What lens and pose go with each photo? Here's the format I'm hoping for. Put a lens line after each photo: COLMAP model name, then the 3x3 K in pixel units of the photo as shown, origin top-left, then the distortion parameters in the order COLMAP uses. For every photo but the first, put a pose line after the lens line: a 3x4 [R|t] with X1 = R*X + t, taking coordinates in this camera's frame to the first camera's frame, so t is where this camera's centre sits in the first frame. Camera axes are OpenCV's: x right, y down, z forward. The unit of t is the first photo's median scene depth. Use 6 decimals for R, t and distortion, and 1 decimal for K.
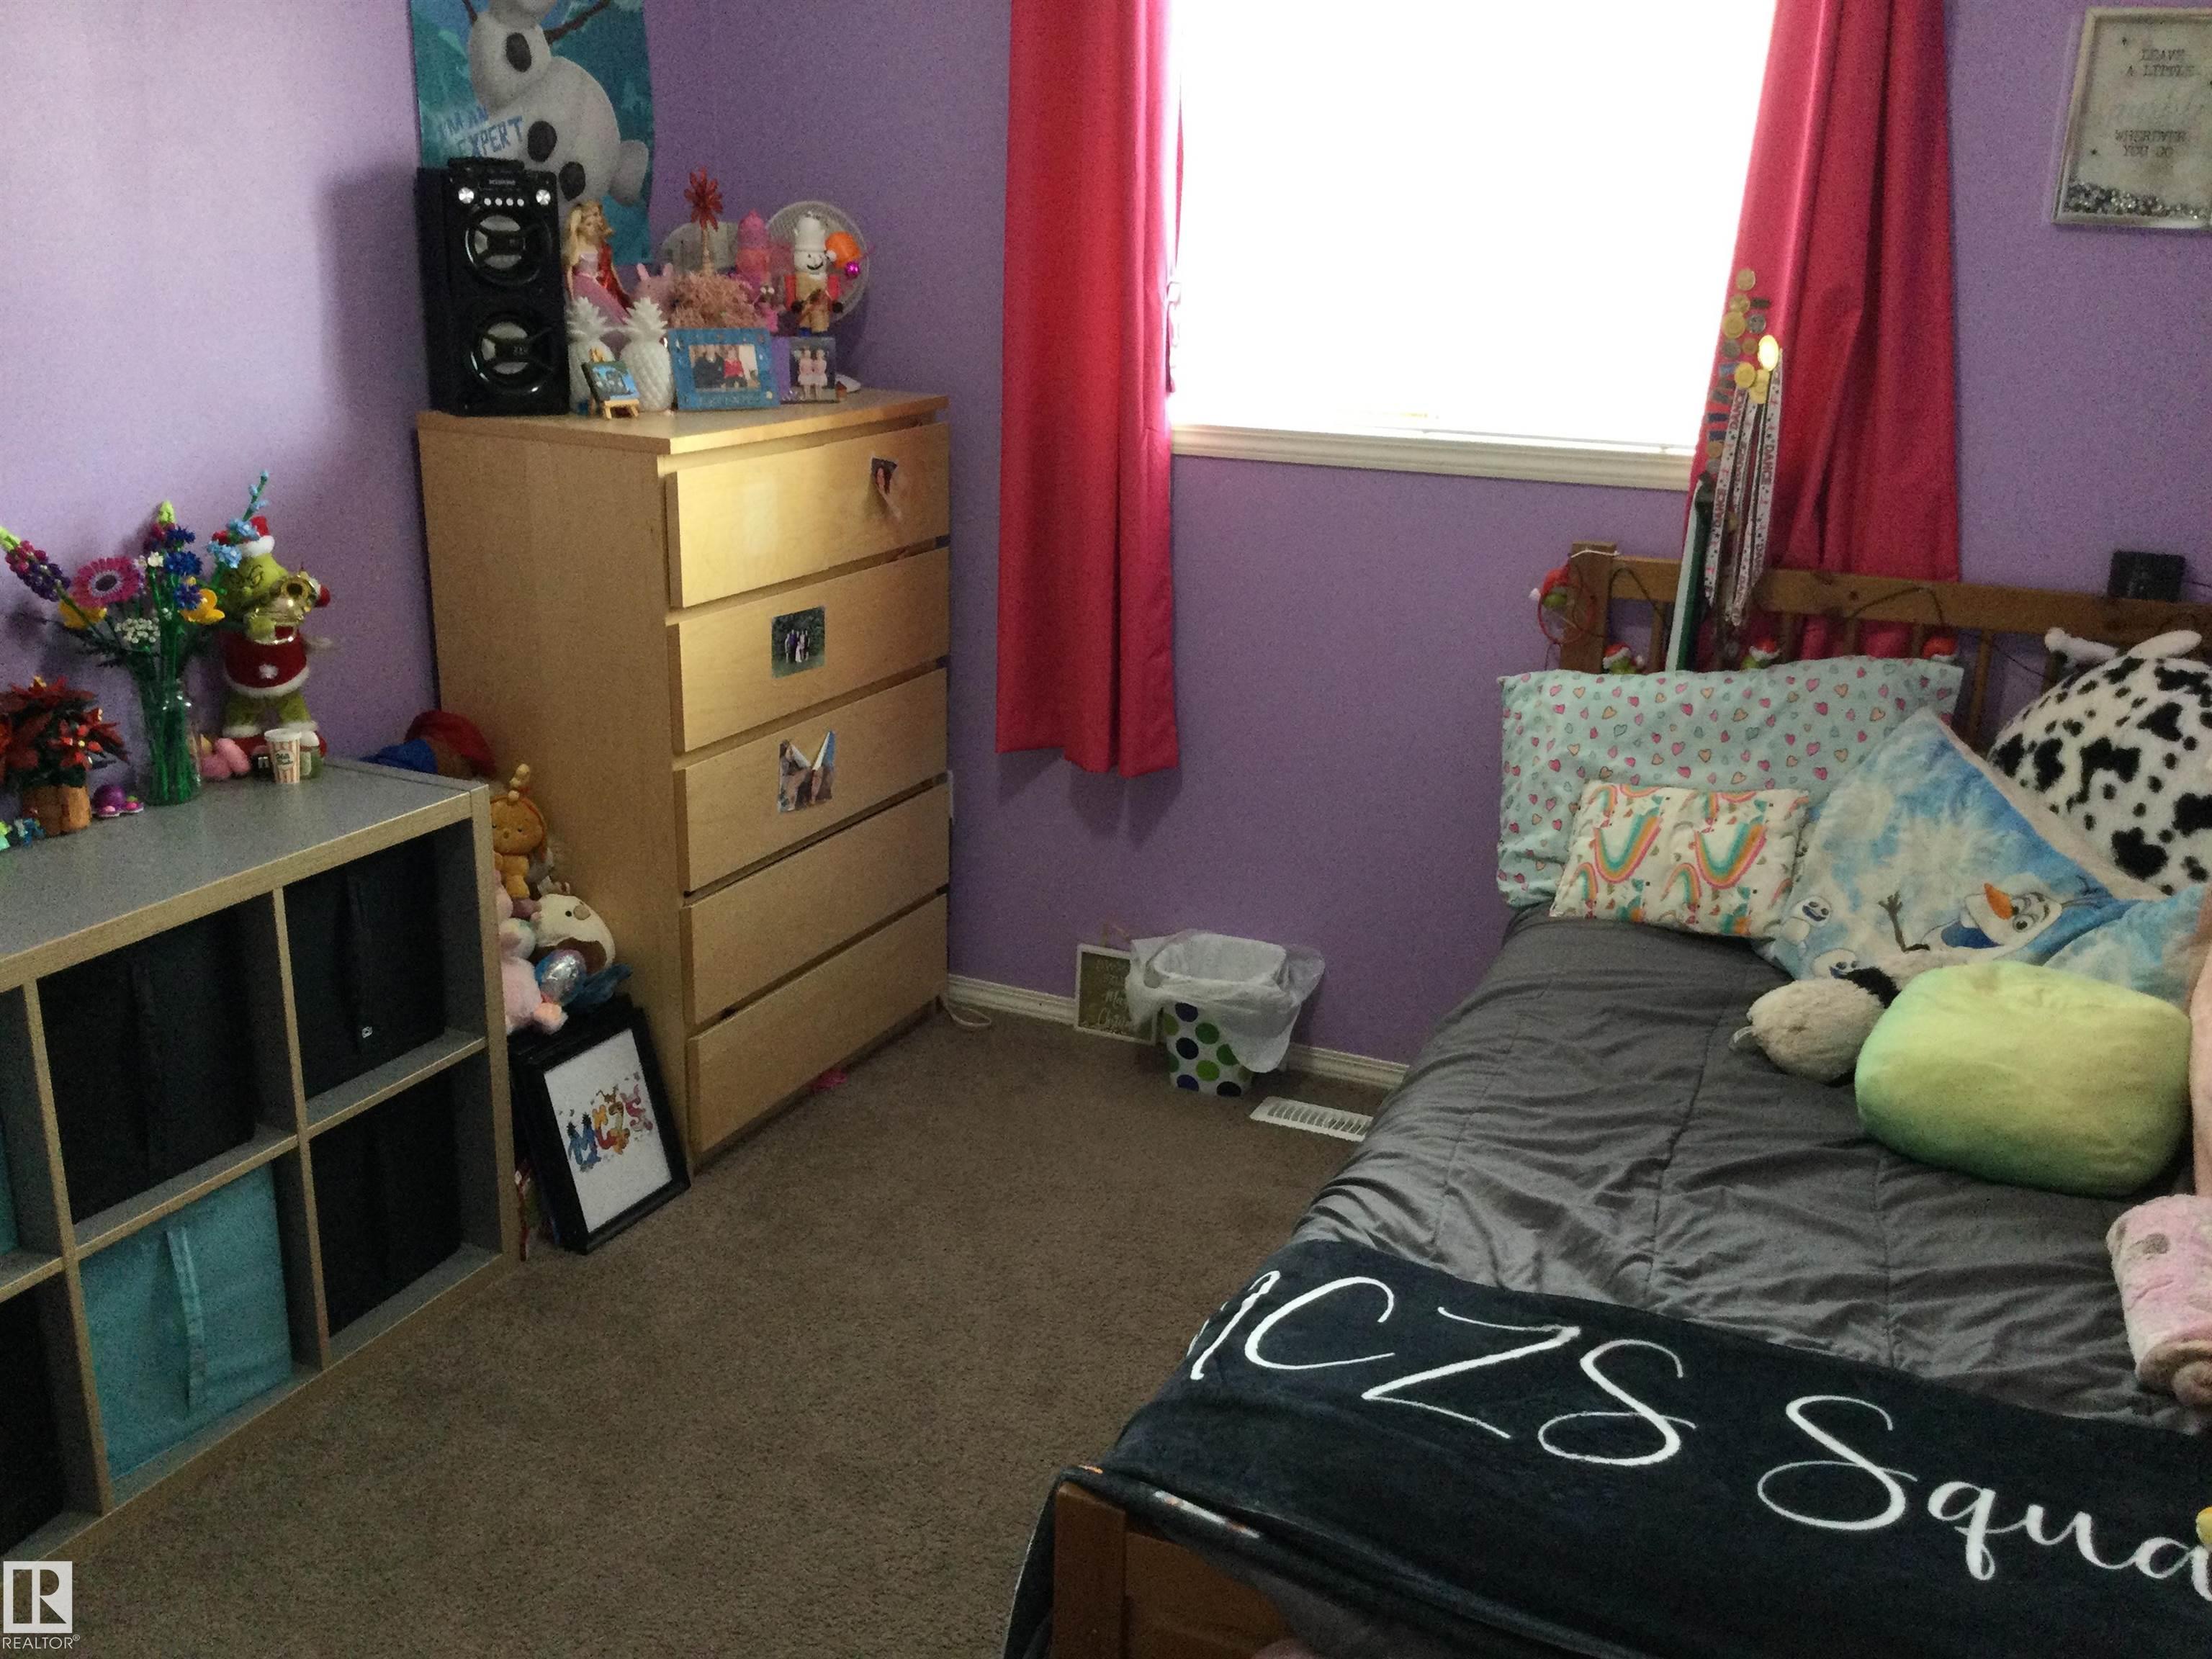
lens RADIAL K [[1998.2, 0, 1104.4], [0, 1998.2, 837.0], [0, 0, 1]] dist [0.100398, -0.207483]
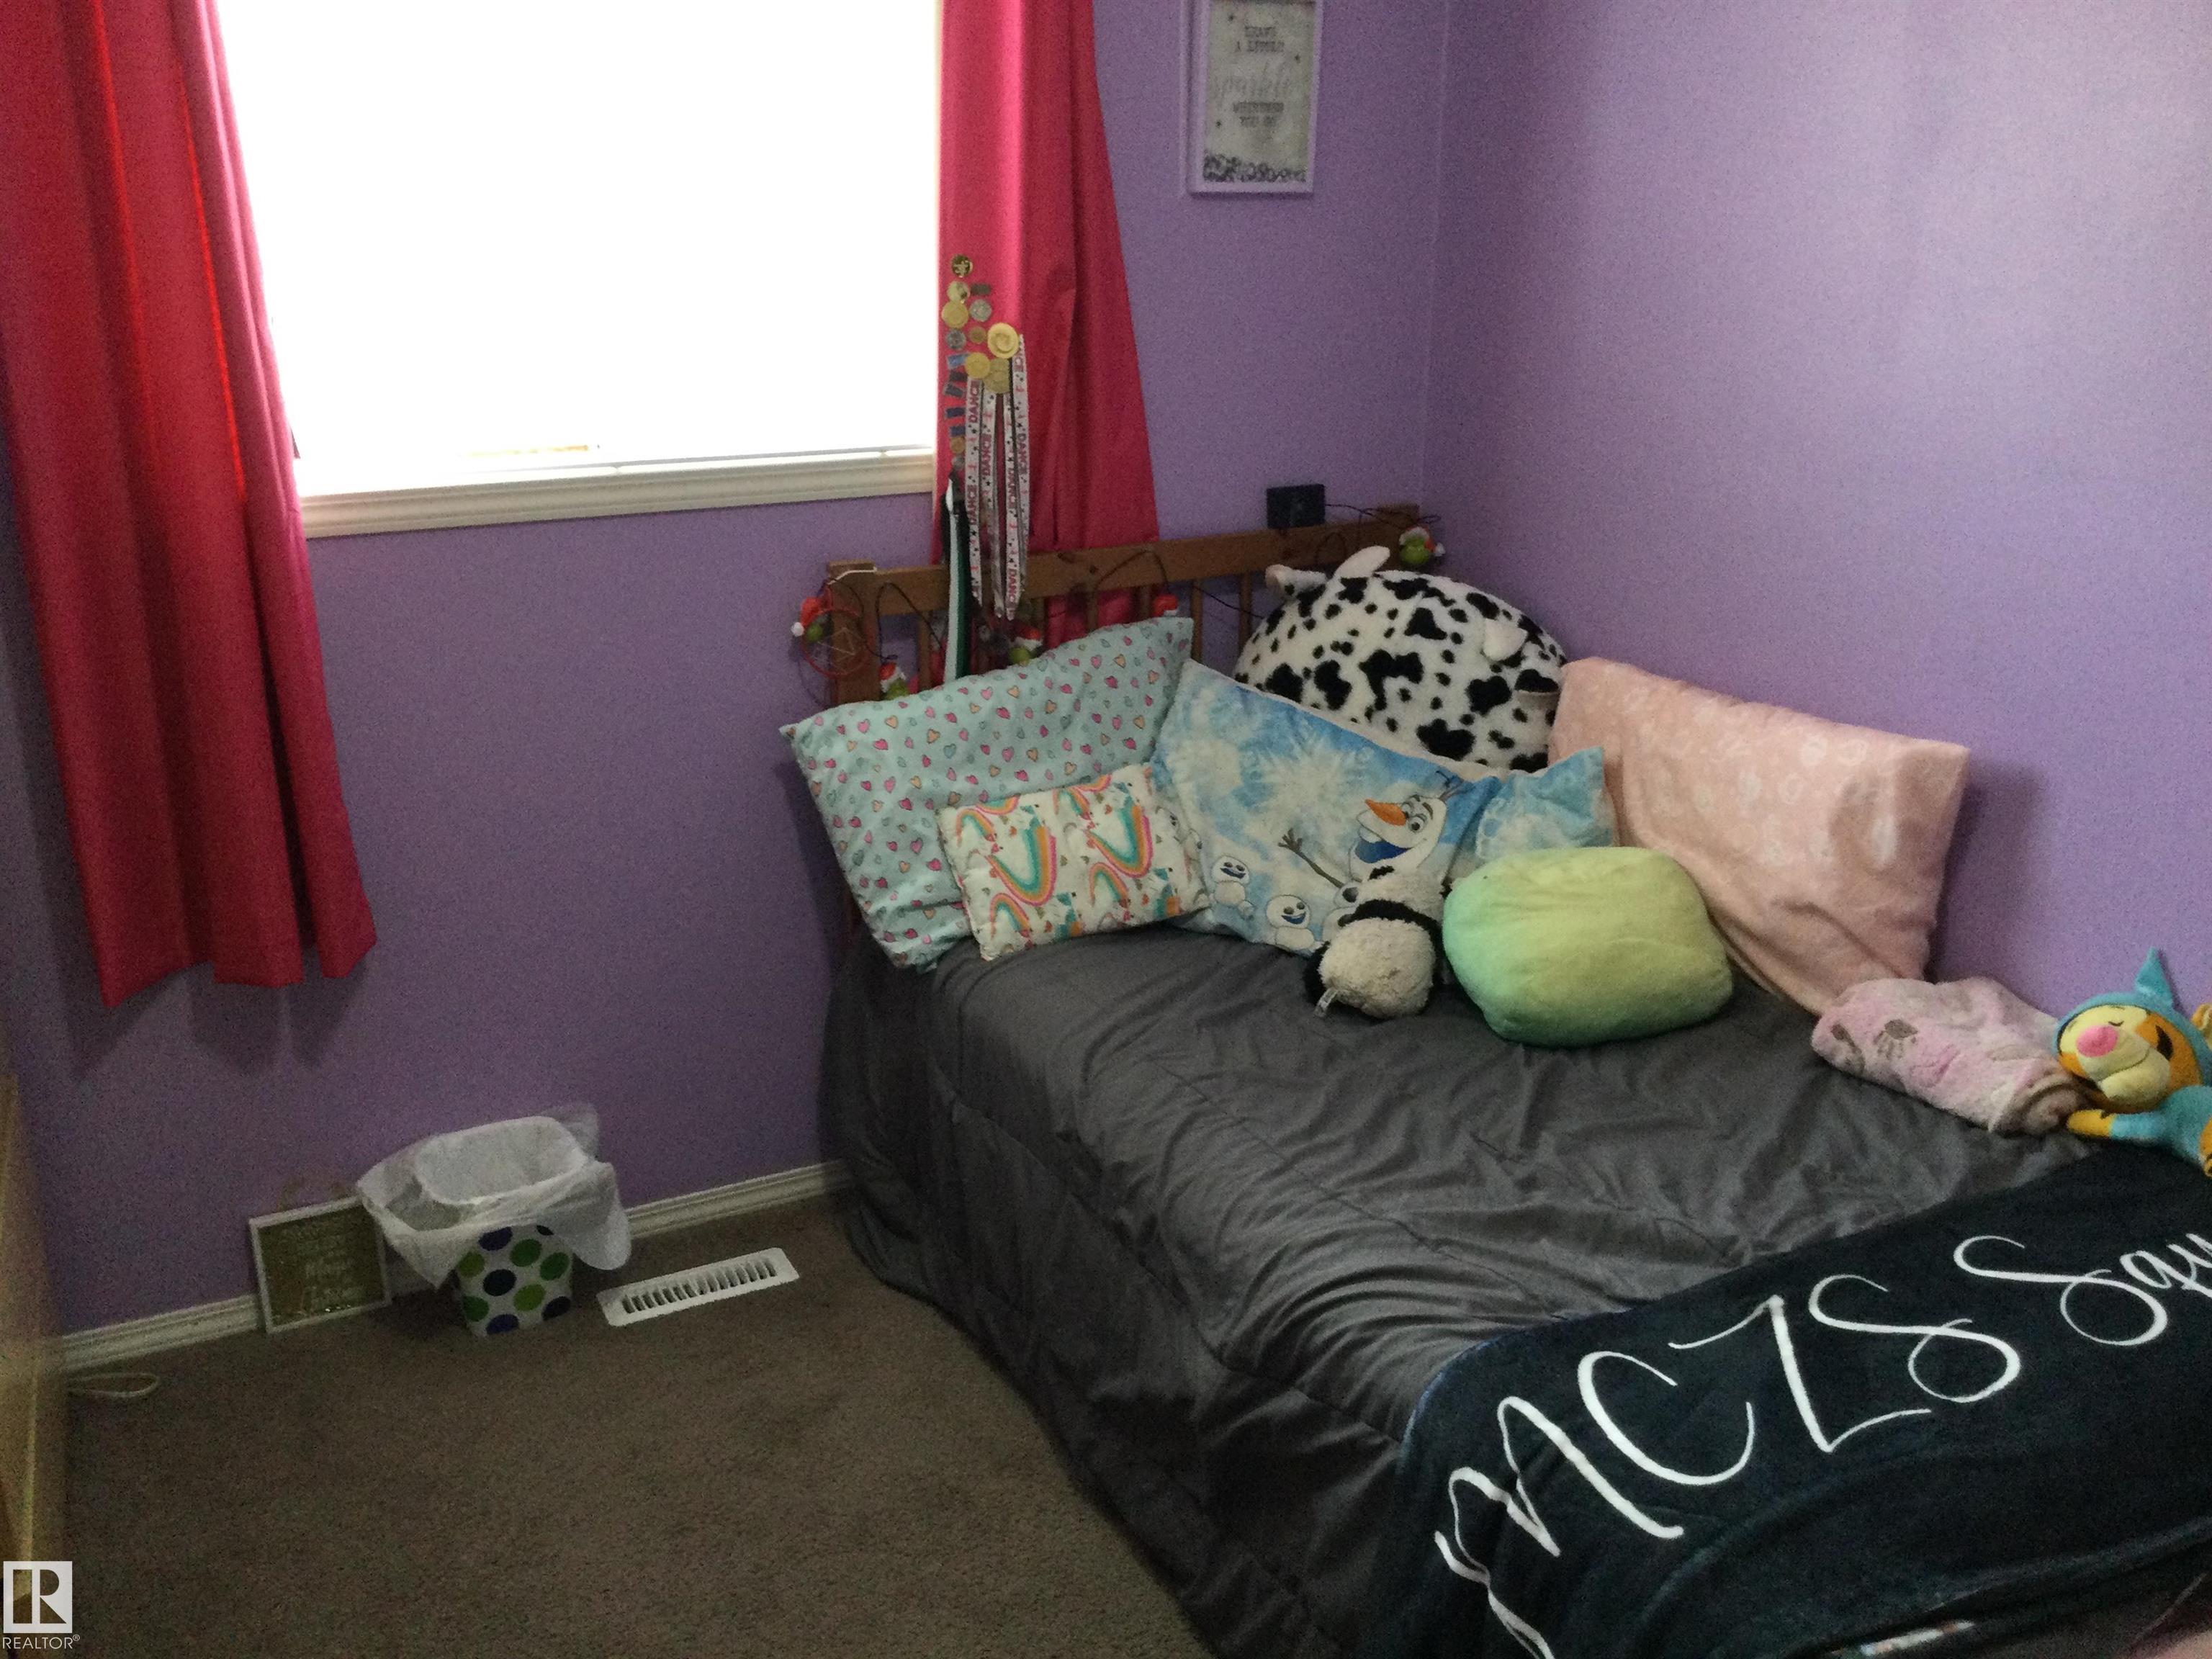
lens RADIAL K [[1998.2, 0, 1105.6], [0, 1998.2, 823.3], [0, 0, 1]] dist [0.100398, -0.207483]
pose [[0.628650, -0.264005, 0.731506, -0.404956], [0.259625, 0.957897, 0.122592, -0.120734], [-0.733072, 0.112850, 0.670724, 0.335011]]
